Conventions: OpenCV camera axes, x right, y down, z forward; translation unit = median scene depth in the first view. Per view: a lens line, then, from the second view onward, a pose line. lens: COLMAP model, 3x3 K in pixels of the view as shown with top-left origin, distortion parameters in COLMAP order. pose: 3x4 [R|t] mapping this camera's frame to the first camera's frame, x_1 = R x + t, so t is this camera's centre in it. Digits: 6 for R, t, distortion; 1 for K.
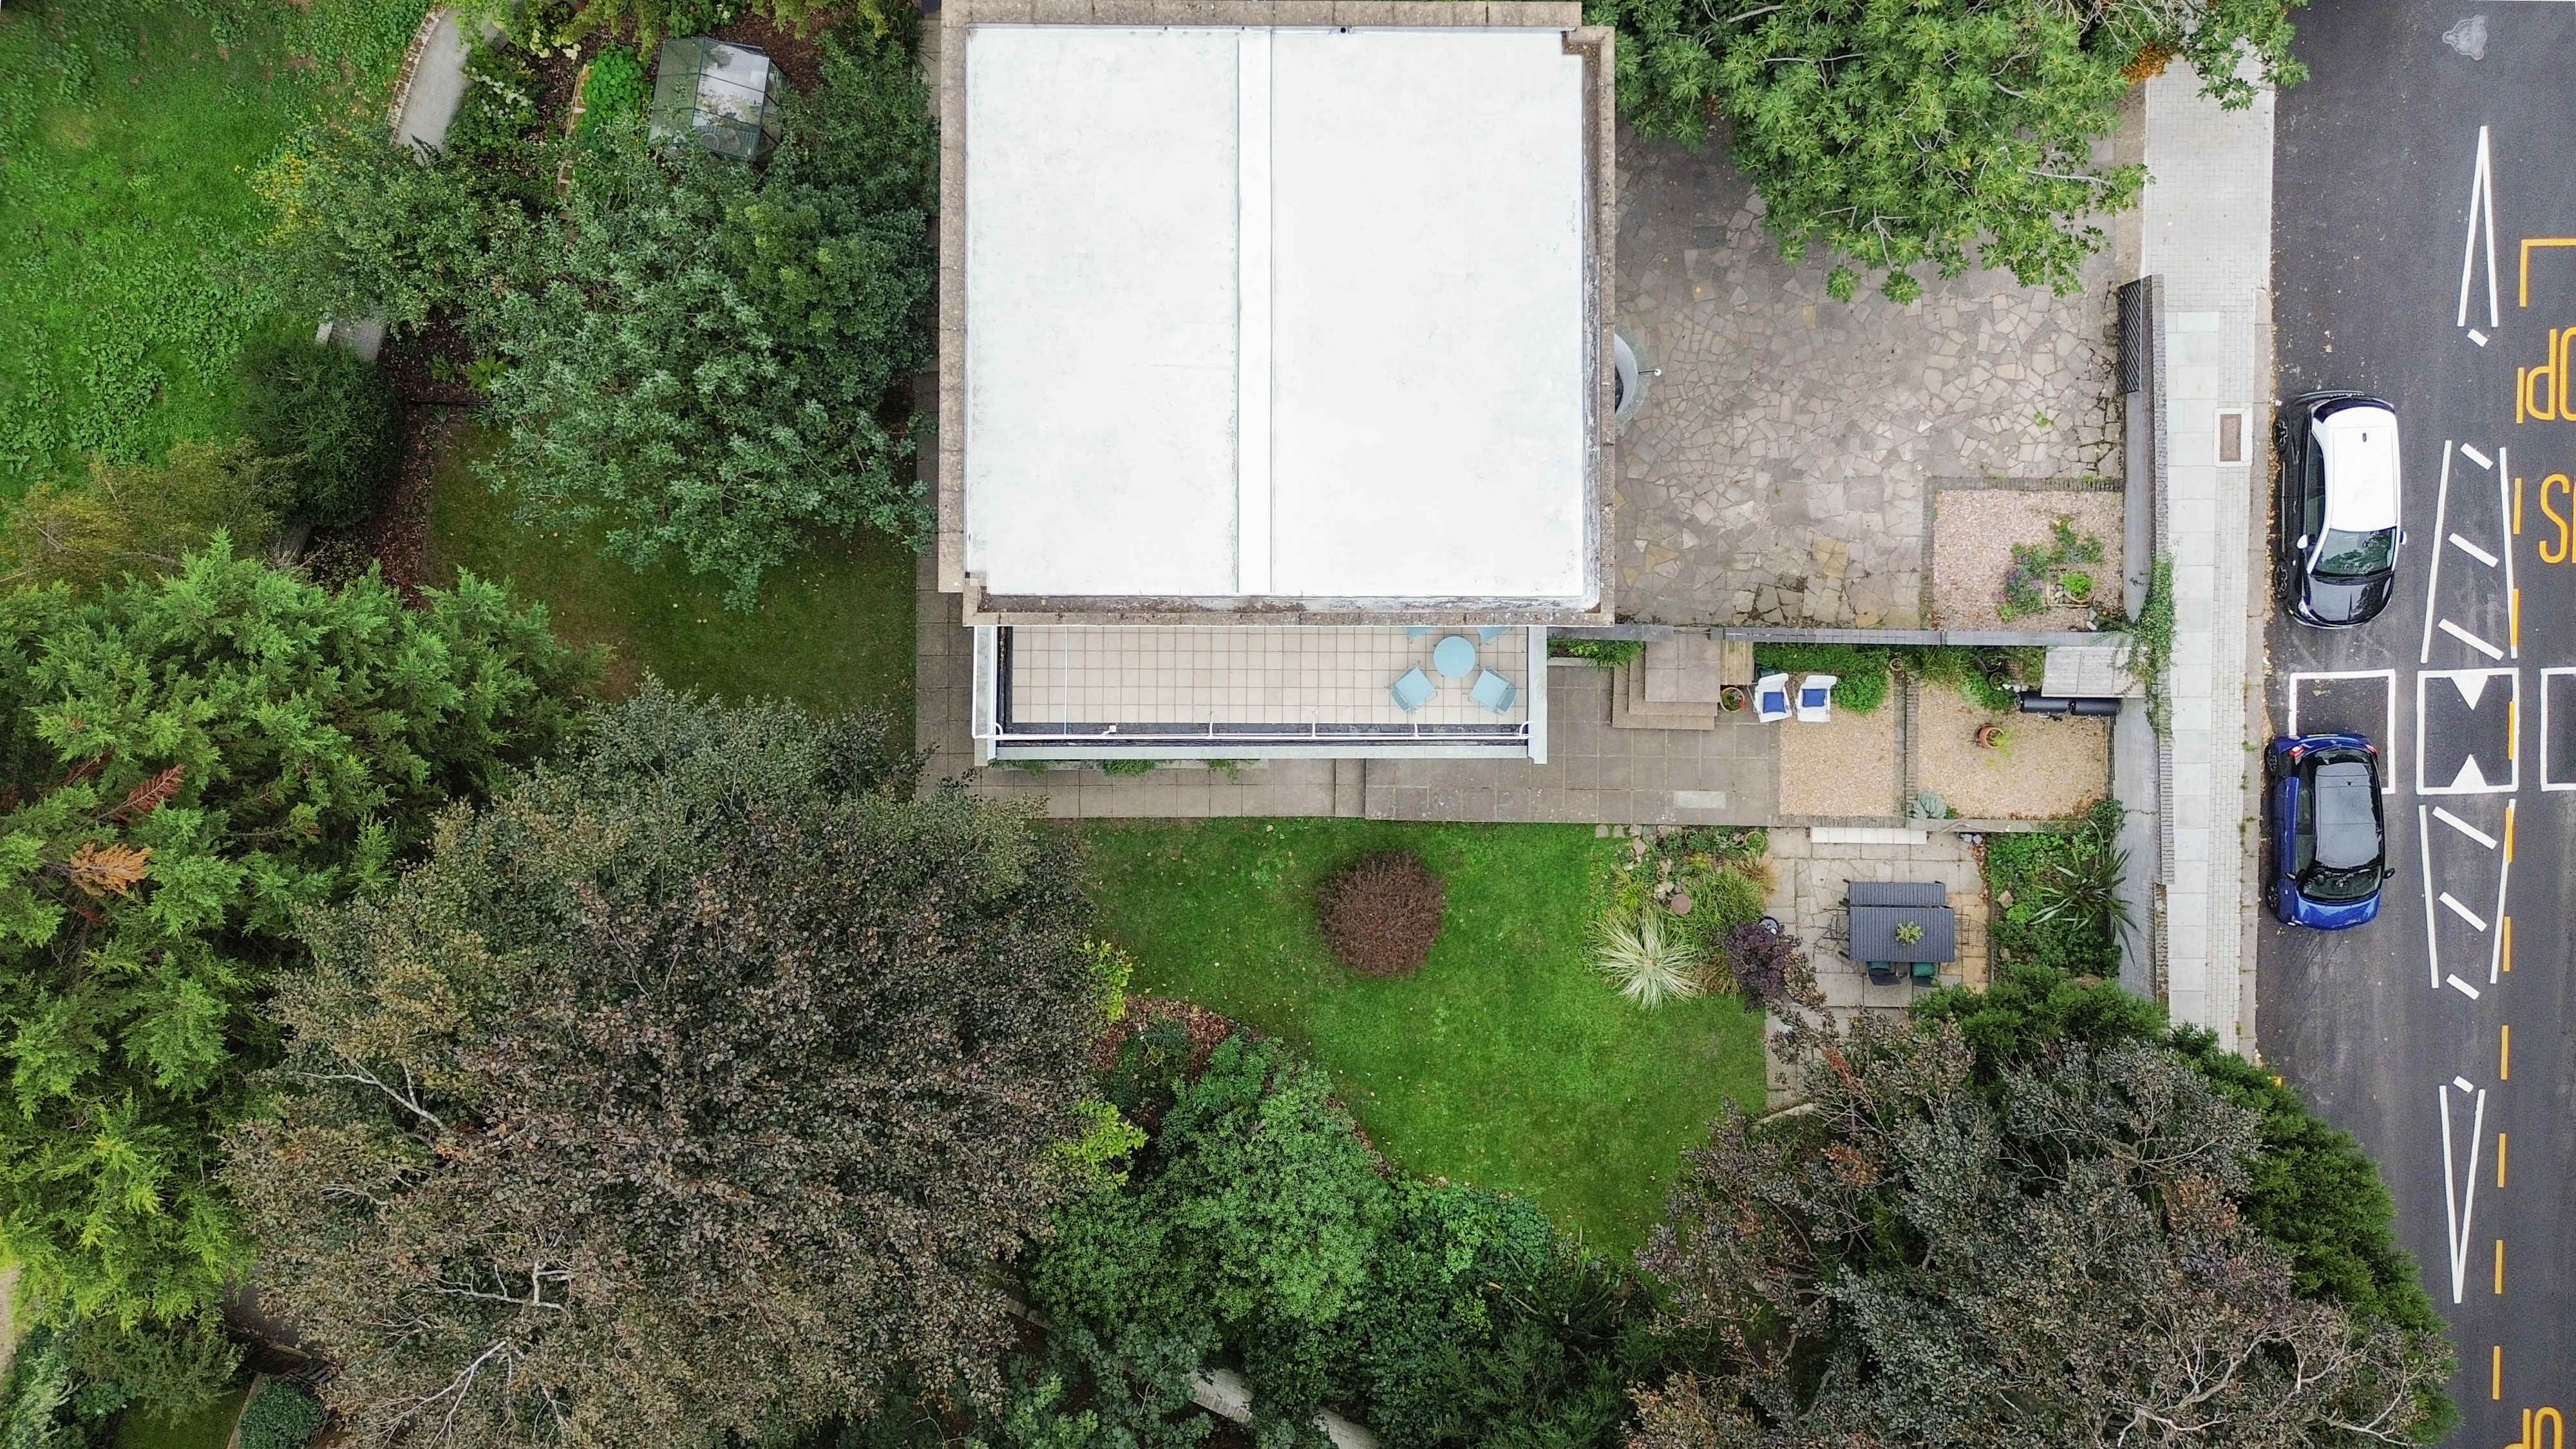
lens RADIAL K [[1742.6, 0, 1315.6], [0, 1742.6, 717.0], [0, 0, 1]] dist [0.158189, -0.352428]
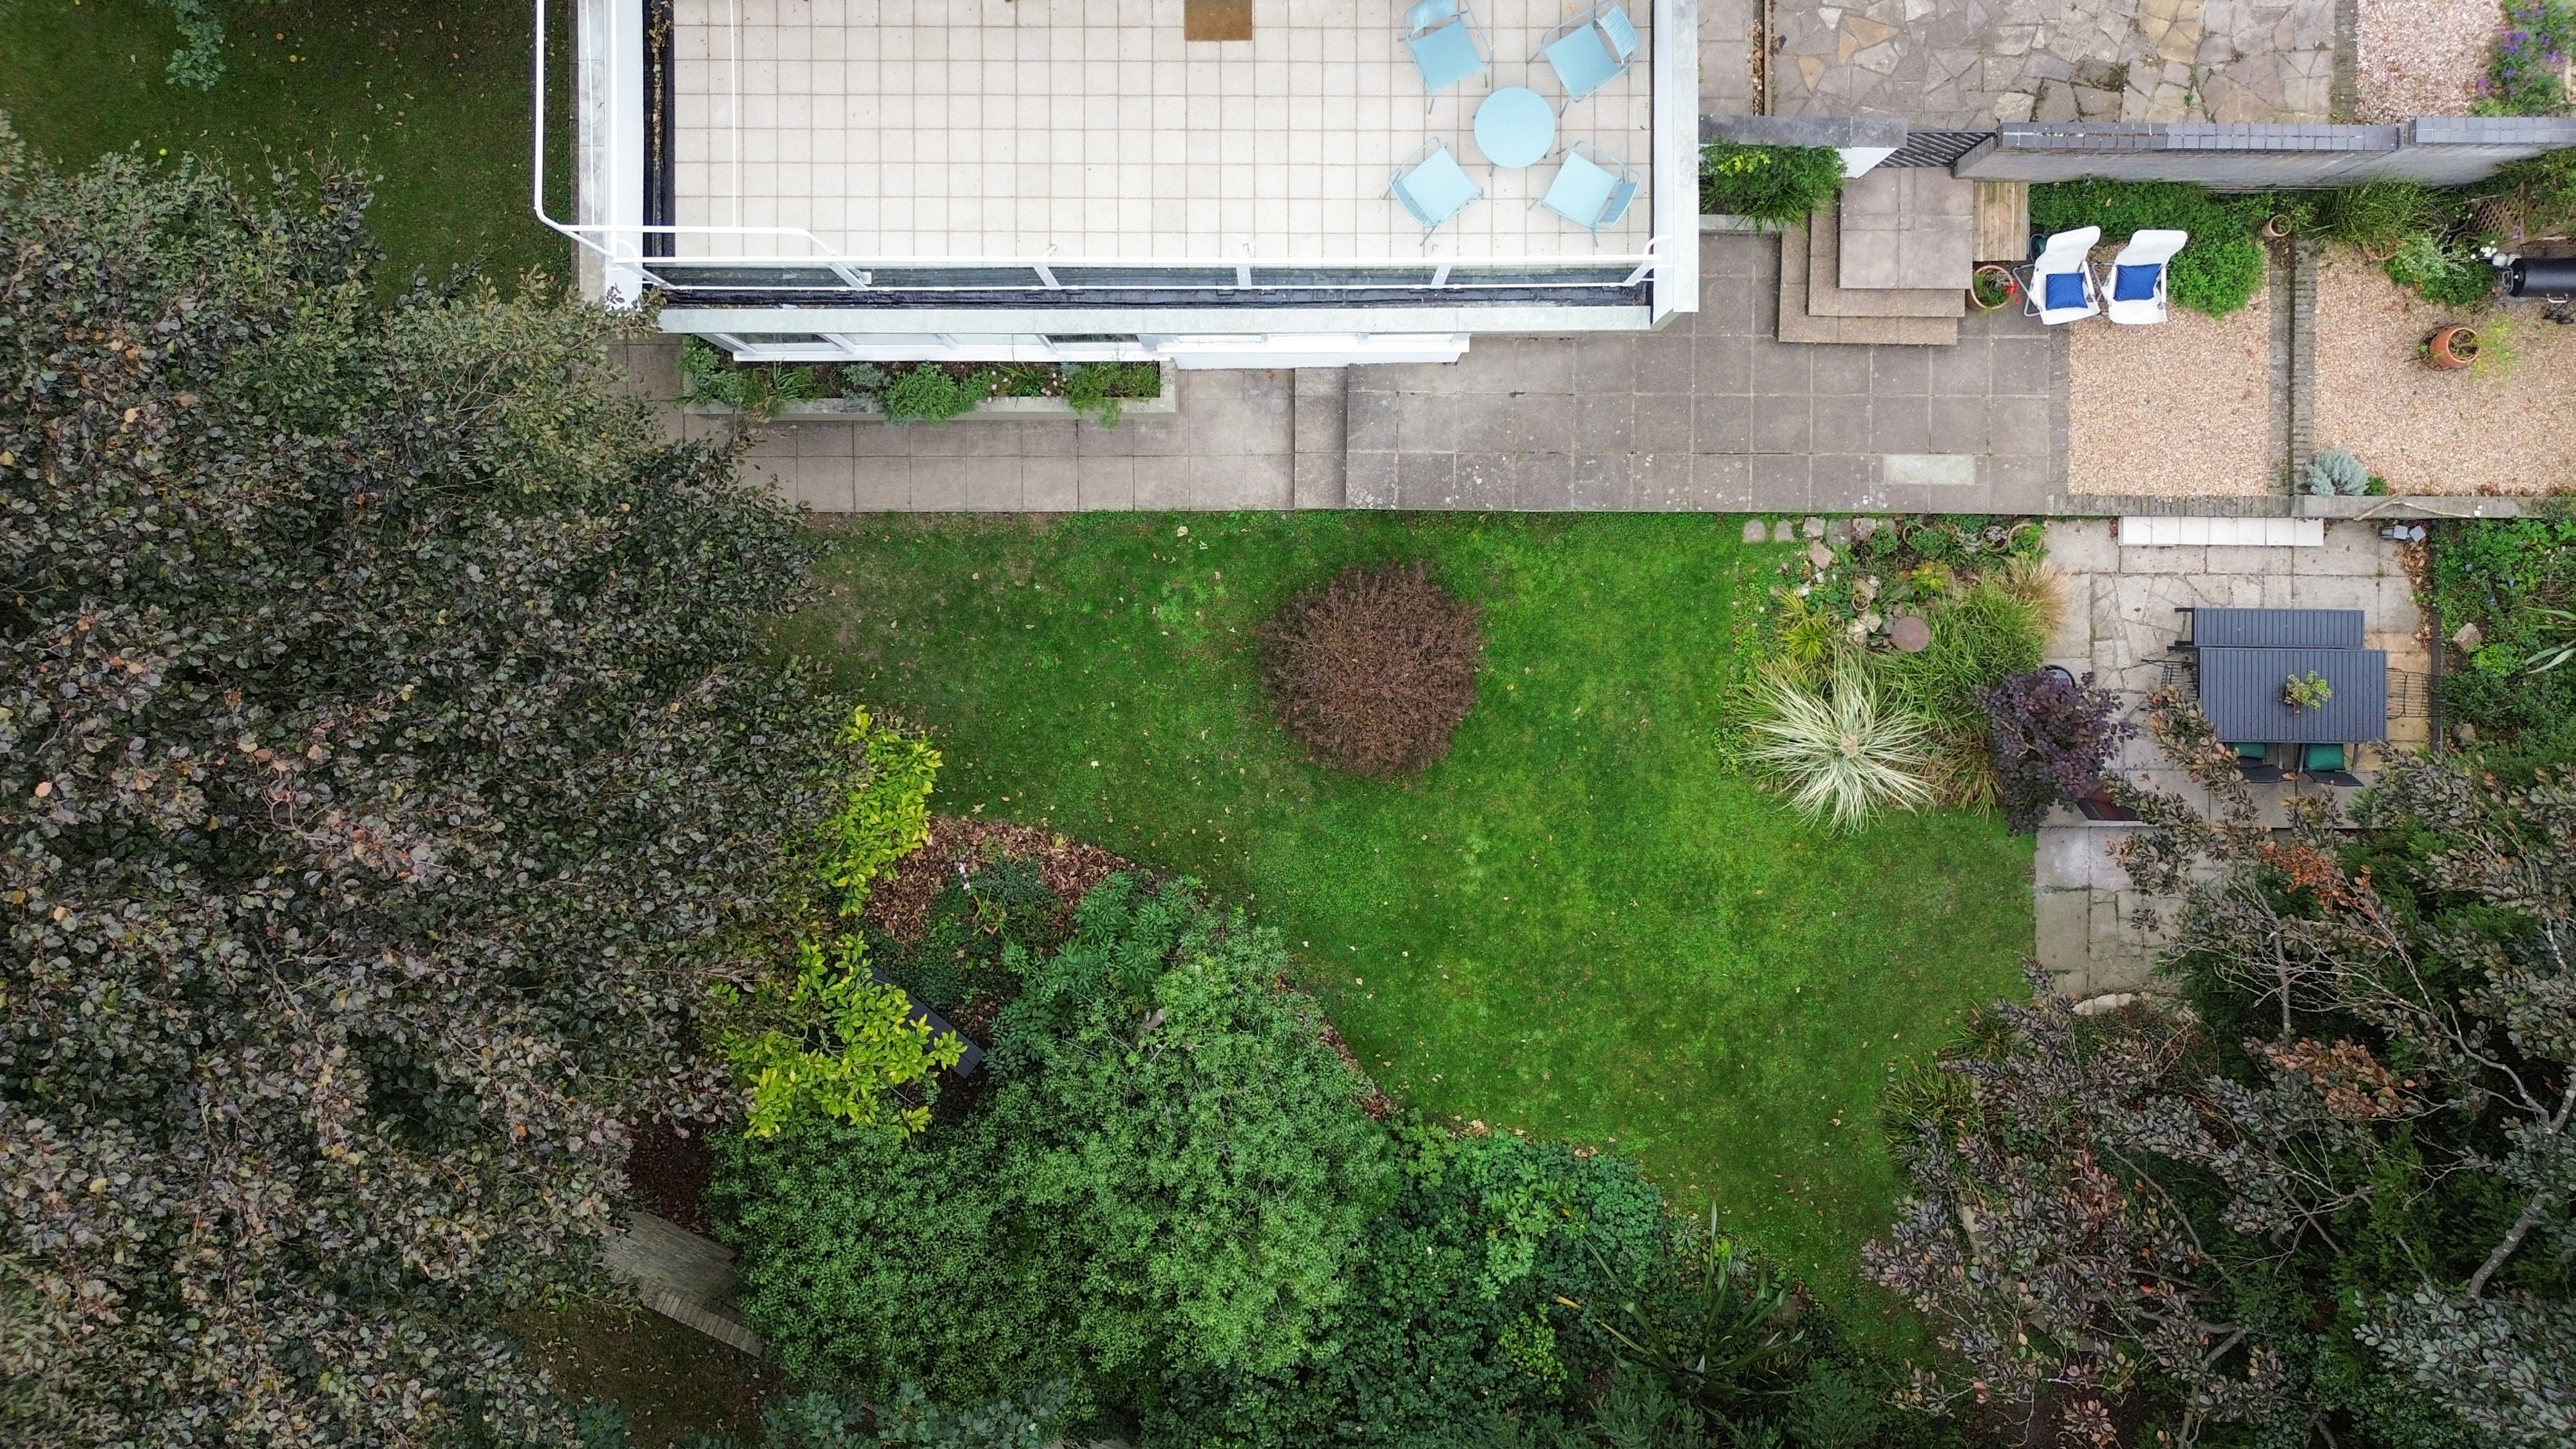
lens RADIAL K [[1780.8, 0, 1271.6], [0, 1780.8, 725.3], [0, 0, 1]] dist [0.089978, -0.083303]
pose [[0.999830, -0.004241, -0.017966, 0.014369], [0.004579, 0.999813, 0.018798, 0.120083], [0.017883, -0.018877, 0.999662, 0.410306]]
